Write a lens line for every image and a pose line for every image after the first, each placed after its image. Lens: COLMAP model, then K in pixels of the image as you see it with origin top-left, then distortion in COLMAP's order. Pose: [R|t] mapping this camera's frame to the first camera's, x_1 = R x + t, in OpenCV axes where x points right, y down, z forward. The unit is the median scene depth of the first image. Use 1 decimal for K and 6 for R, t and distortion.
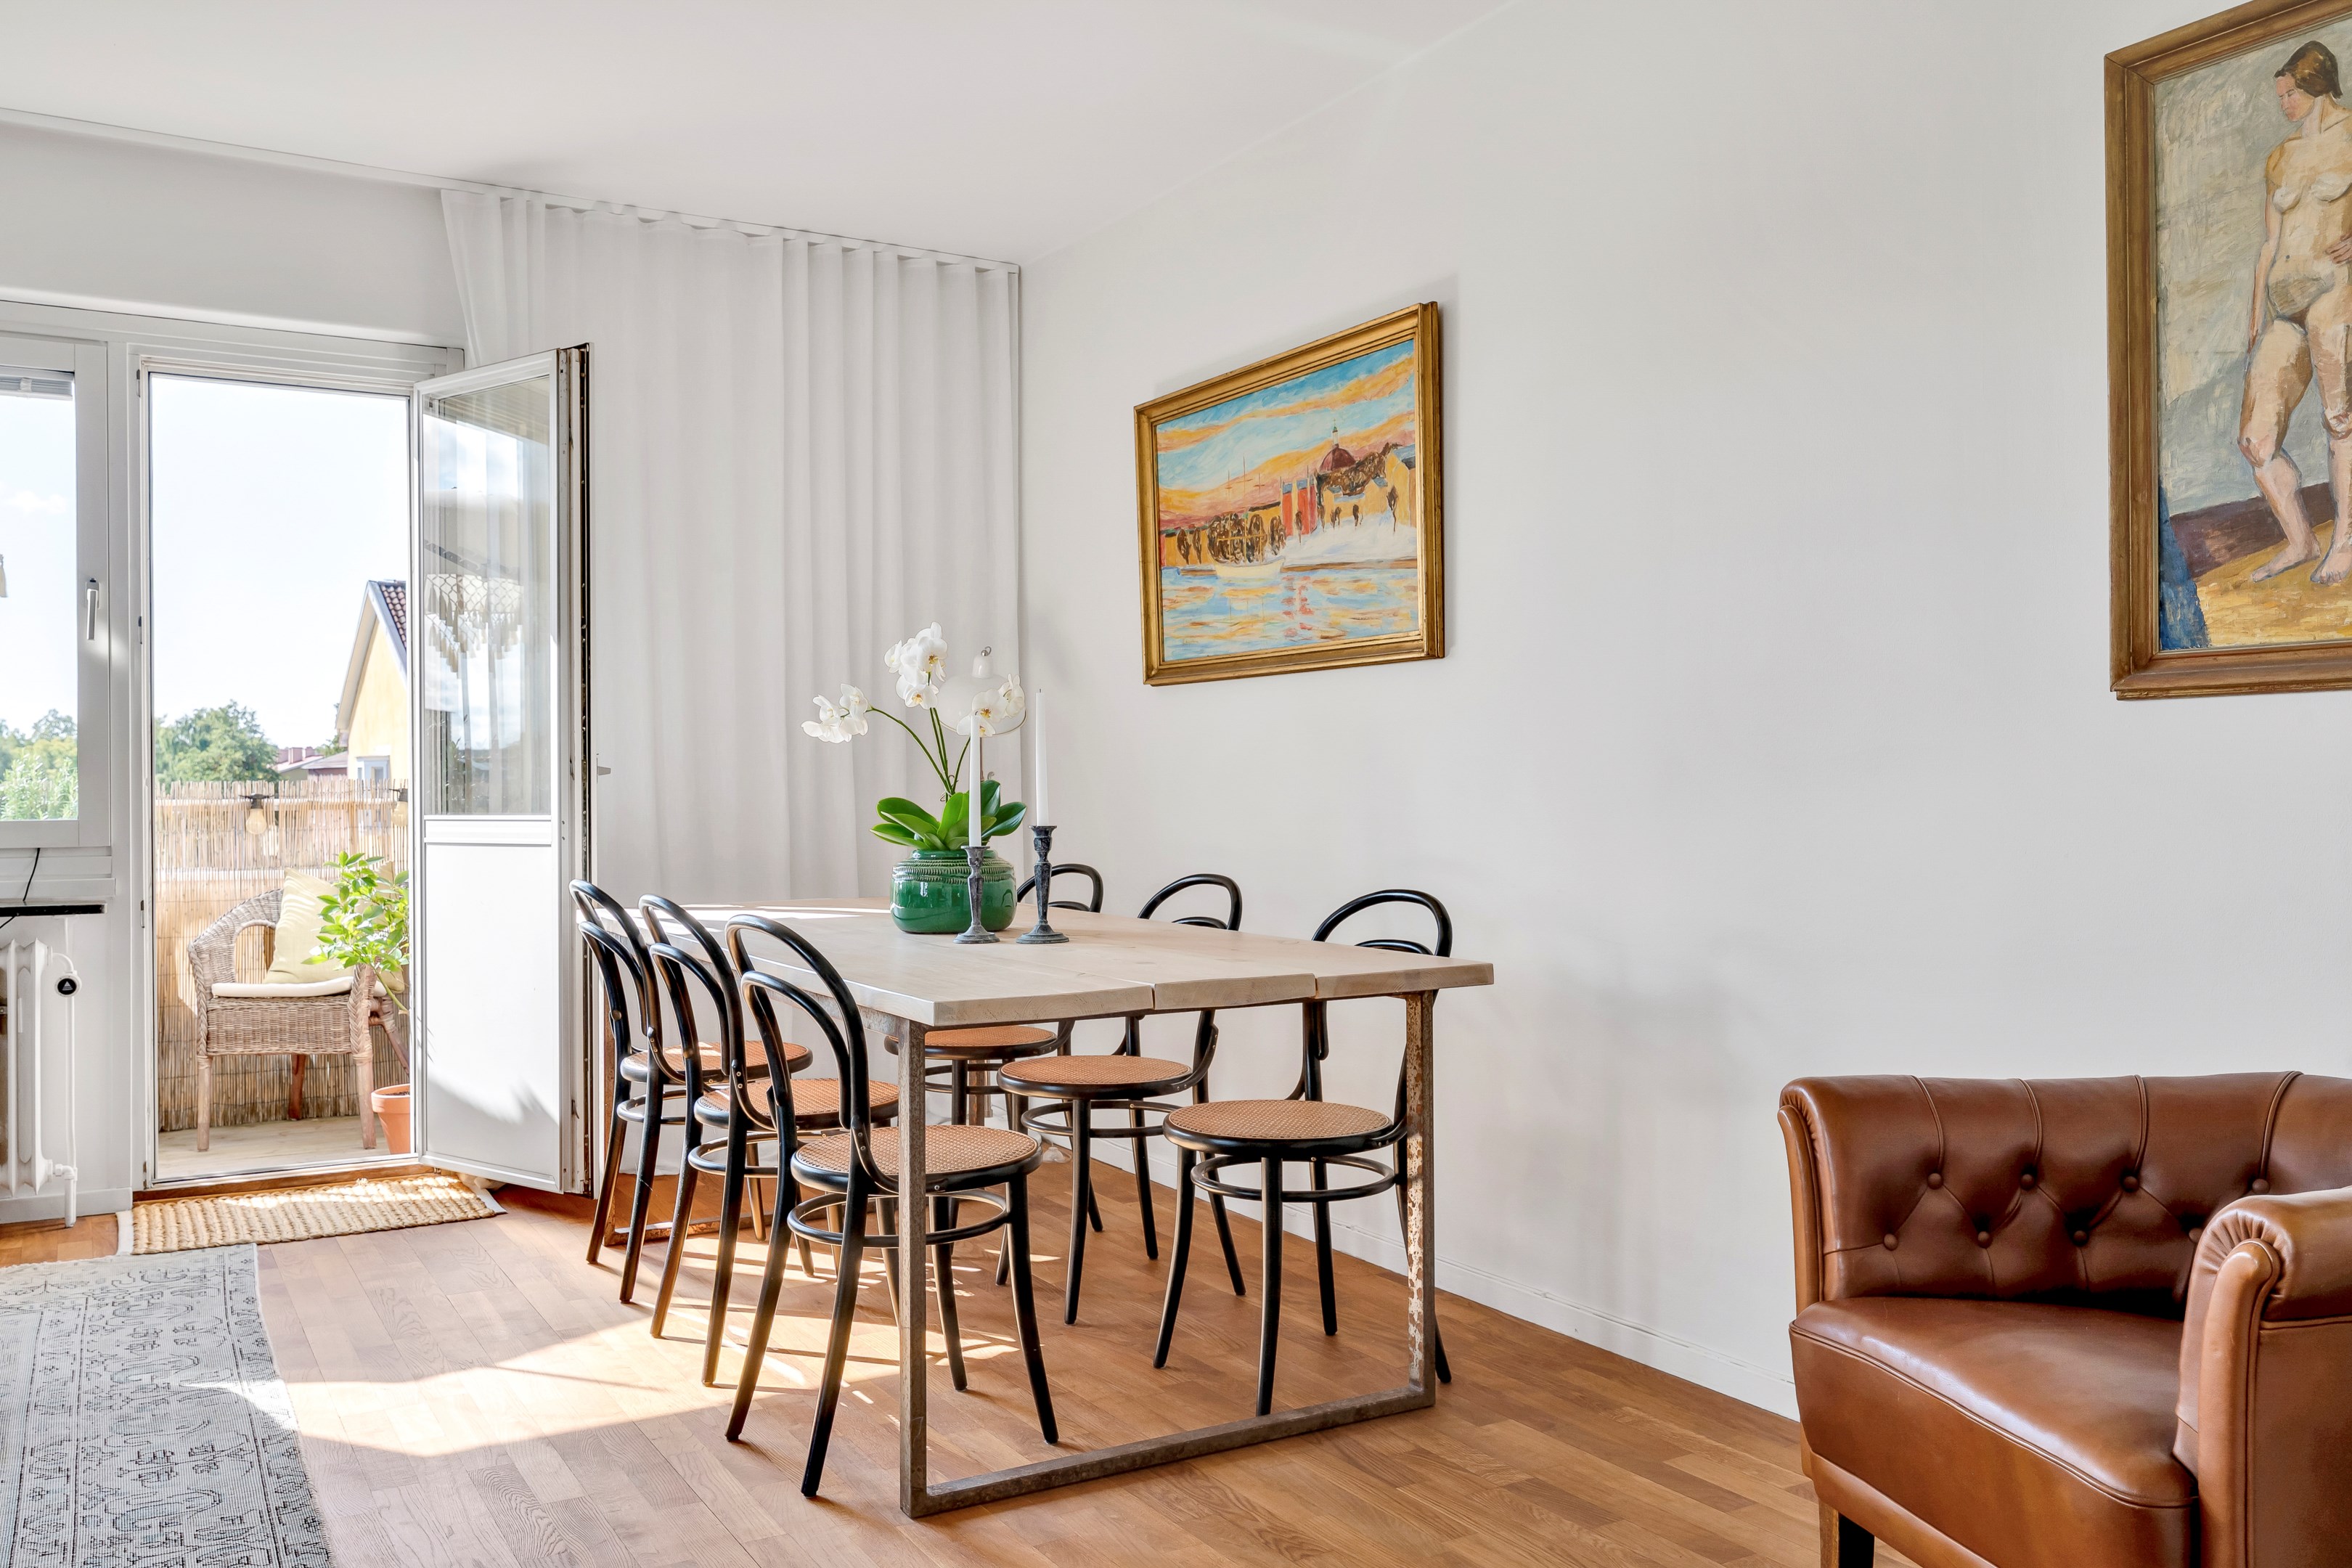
lens RADIAL K [[1826.4, 0, 1168.5], [0, 1826.4, 788.6], [0, 0, 1]] dist [0.000004, 0.000591]
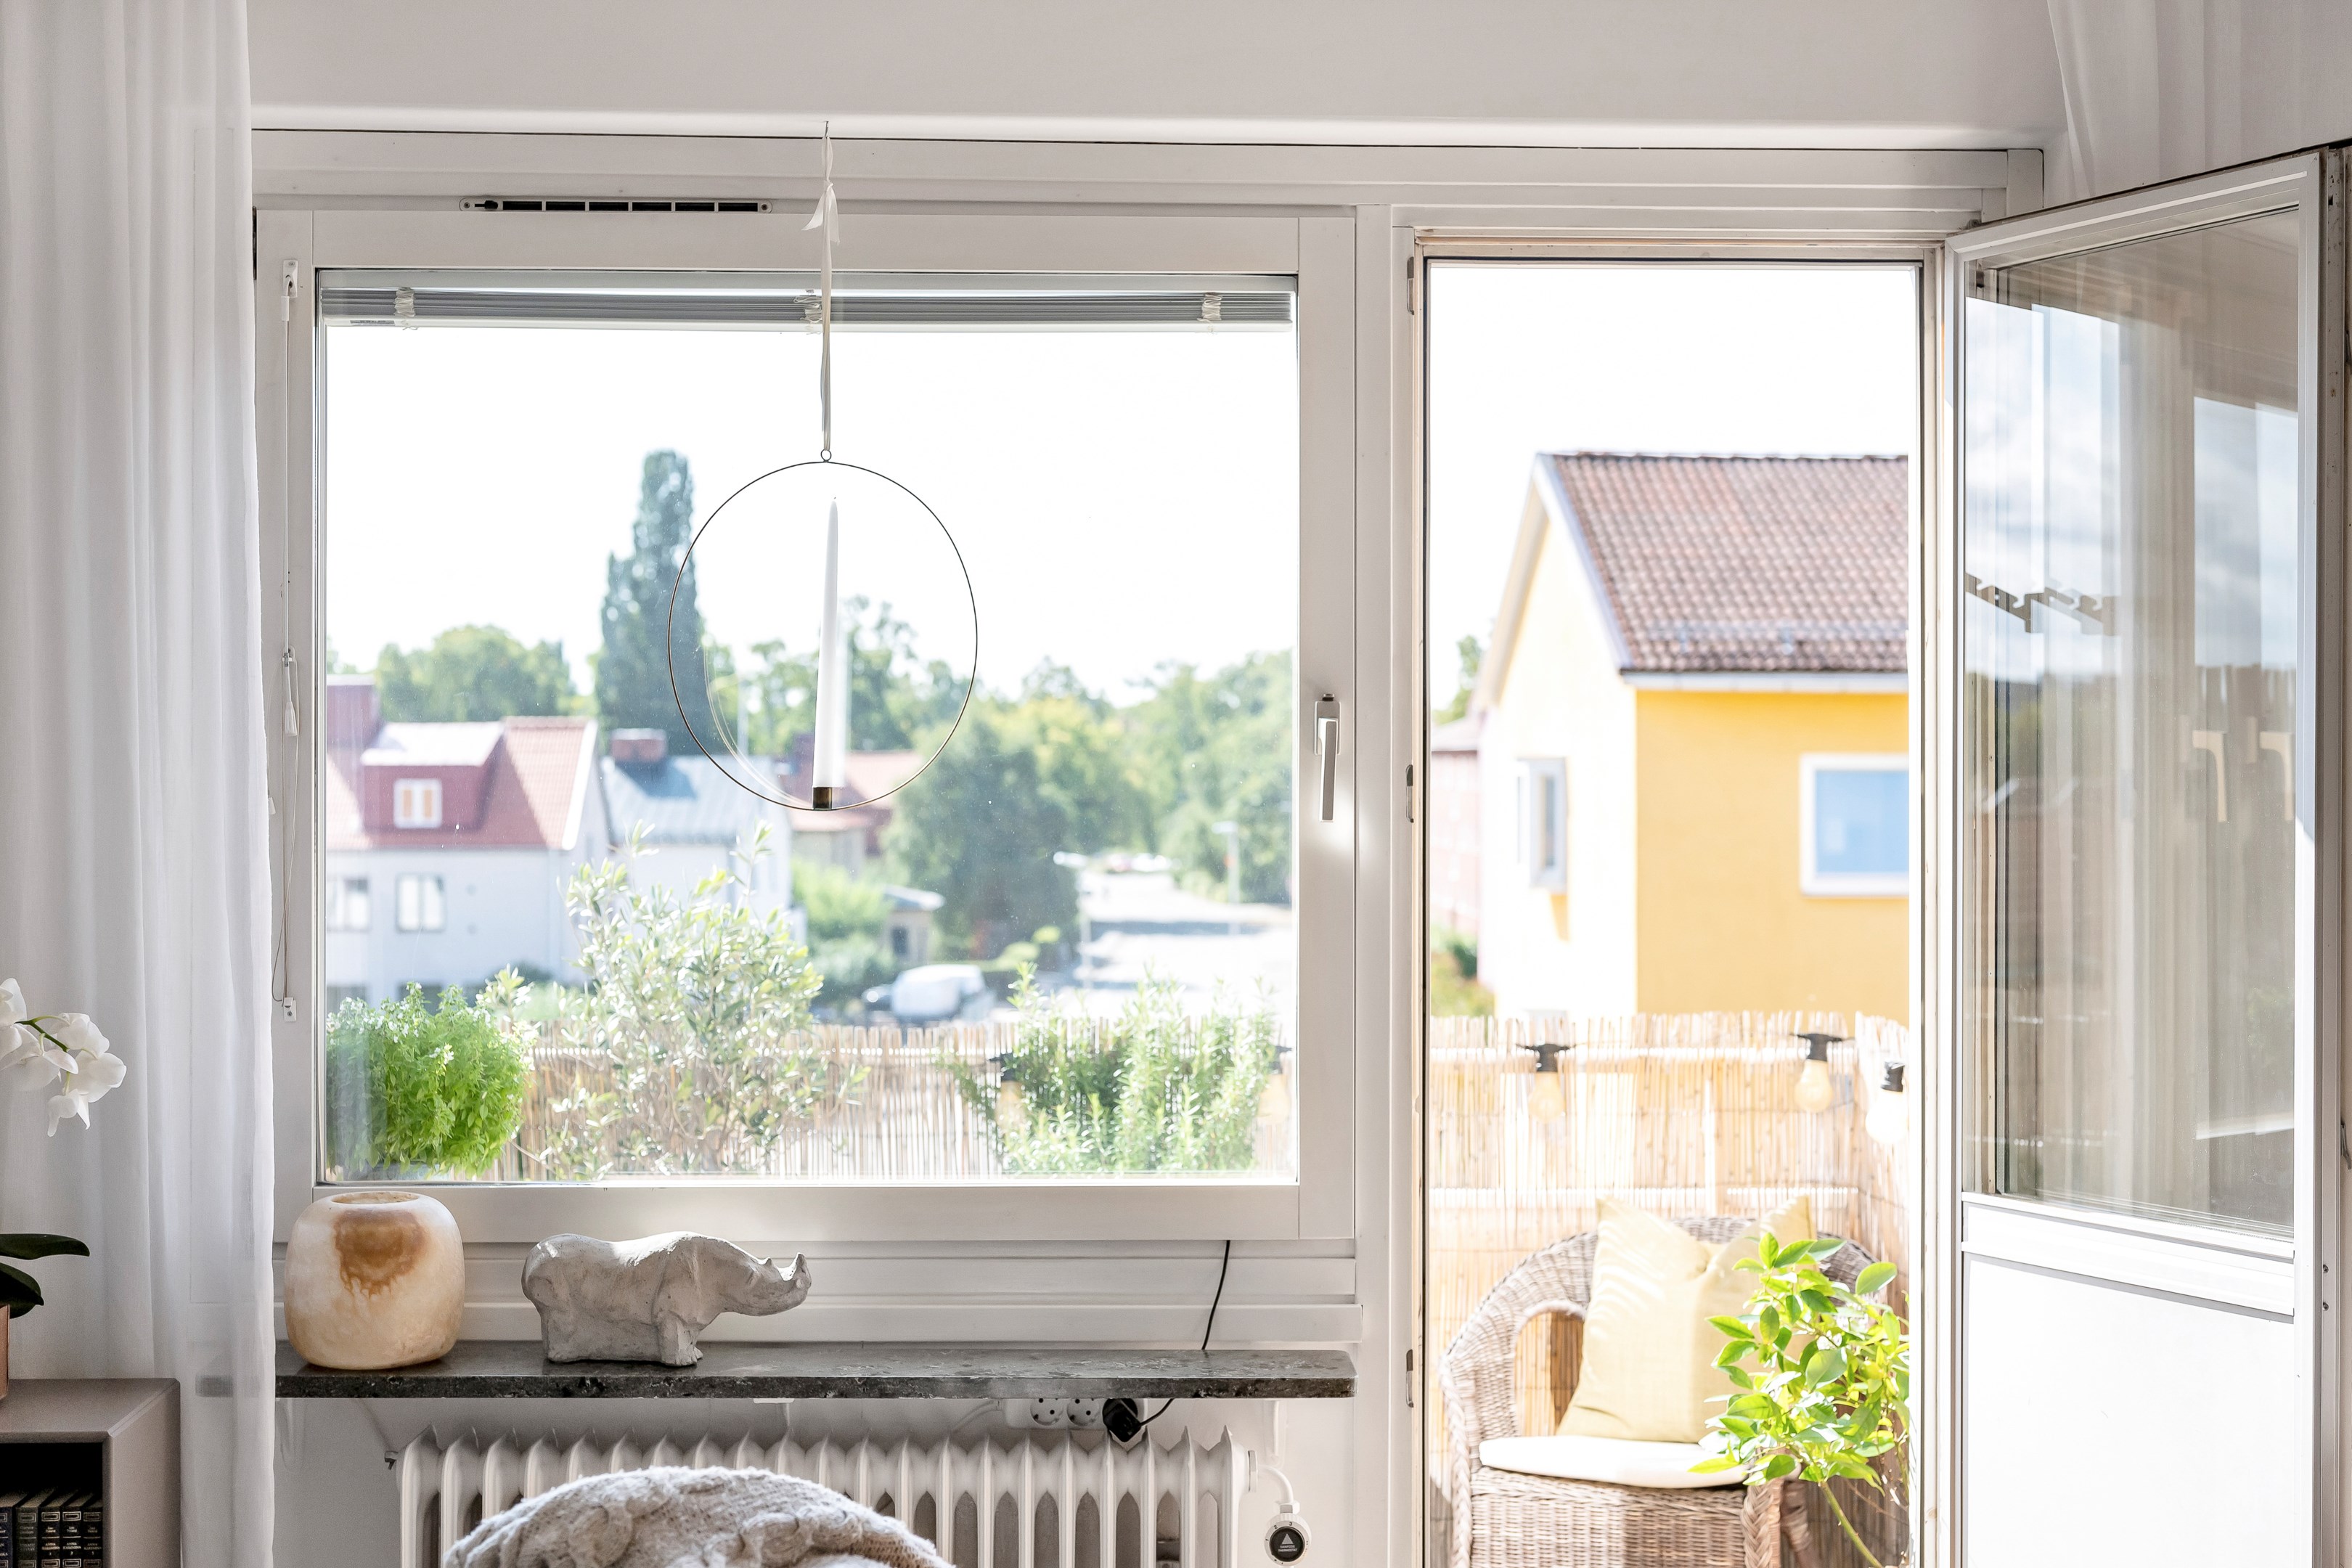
lens RADIAL K [[3374.5, 0, 1176.0], [0, 3374.5, 784.0], [0, 0, 1]] dist [-0.036374, -0.045723]
pose [[0.872463, 0.005154, -0.488652, -0.179816], [-0.005711, 0.999984, 0.000350, -0.089411], [0.488646, 0.002485, 0.872479, 0.188605]]
